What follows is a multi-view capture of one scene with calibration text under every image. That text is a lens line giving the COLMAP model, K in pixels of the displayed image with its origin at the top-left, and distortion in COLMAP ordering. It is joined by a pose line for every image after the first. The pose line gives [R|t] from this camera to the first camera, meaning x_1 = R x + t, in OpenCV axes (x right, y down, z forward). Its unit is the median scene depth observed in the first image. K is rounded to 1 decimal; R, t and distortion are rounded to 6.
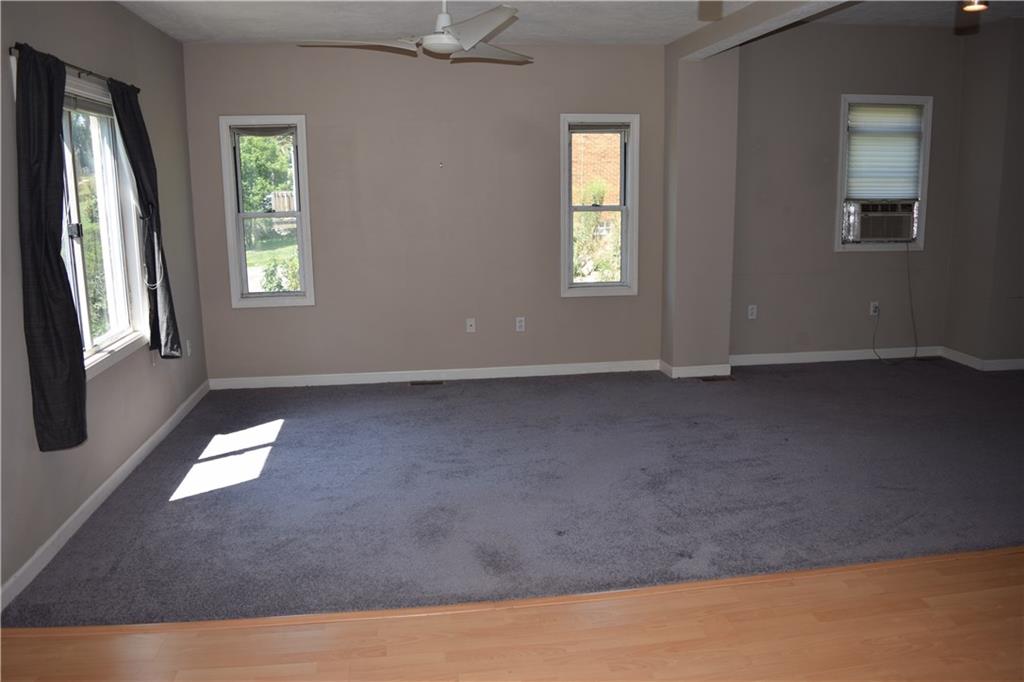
lens RADIAL K [[801.6, 0, 512.0], [0, 801.6, 341.0], [0, 0, 1]] dist [-0.081959, -0.000064]
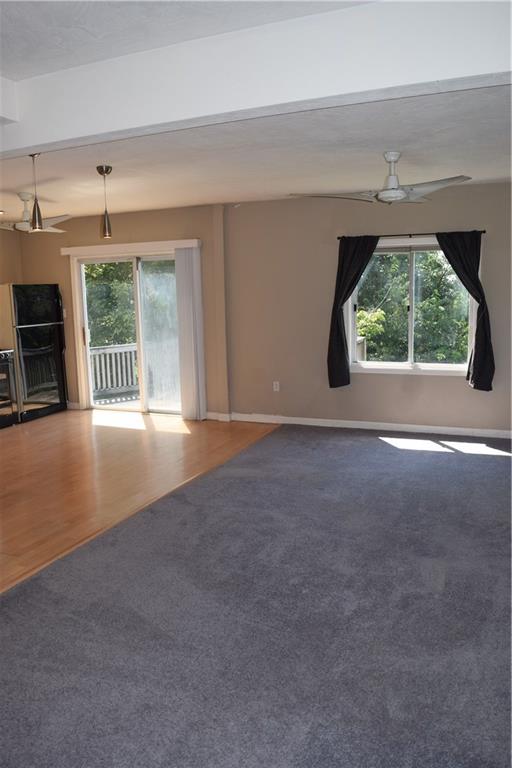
lens RADIAL K [[601.2, 0, 256.0], [0, 601.2, 384.0], [0, 0, 1]] dist [-0.081959, -0.000064]
pose [[-0.499125, 0.148825, -0.853654, 0.722049], [-0.141067, 0.958044, 0.249505, -0.194262], [0.854970, 0.244957, -0.457189, 0.958951]]
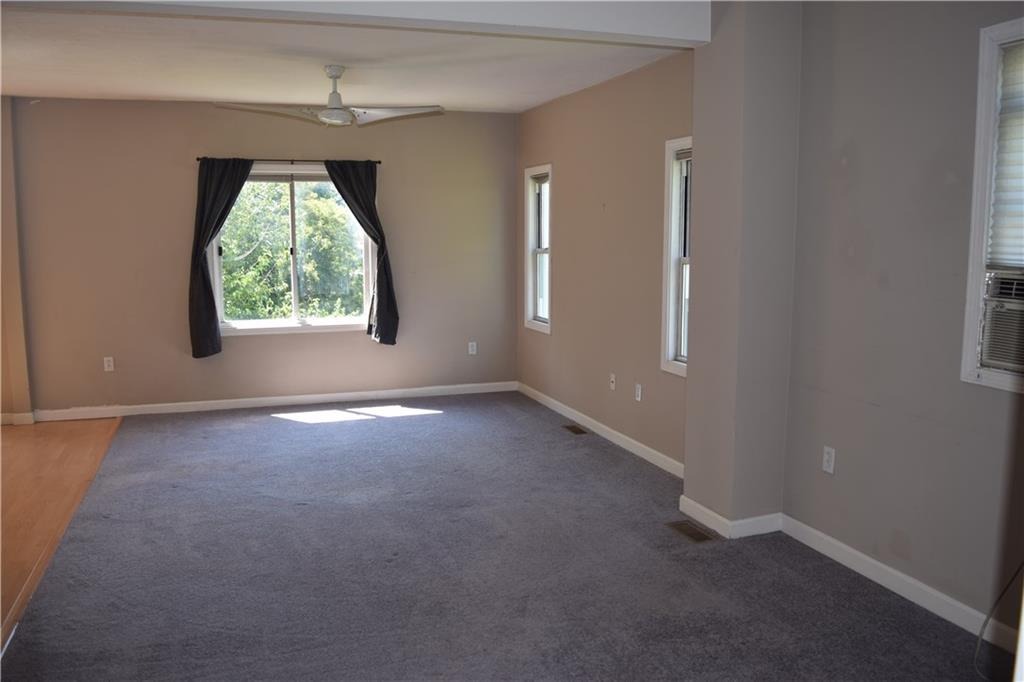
lens RADIAL K [[843.8, 0, 512.0], [0, 843.8, 341.0], [0, 0, 1]] dist [-0.065667, 0.005136]
pose [[0.194899, 0.139314, -0.970879, 0.914655], [-0.187571, 0.976886, 0.102522, -0.152386], [0.962721, 0.162127, 0.216525, 0.730705]]
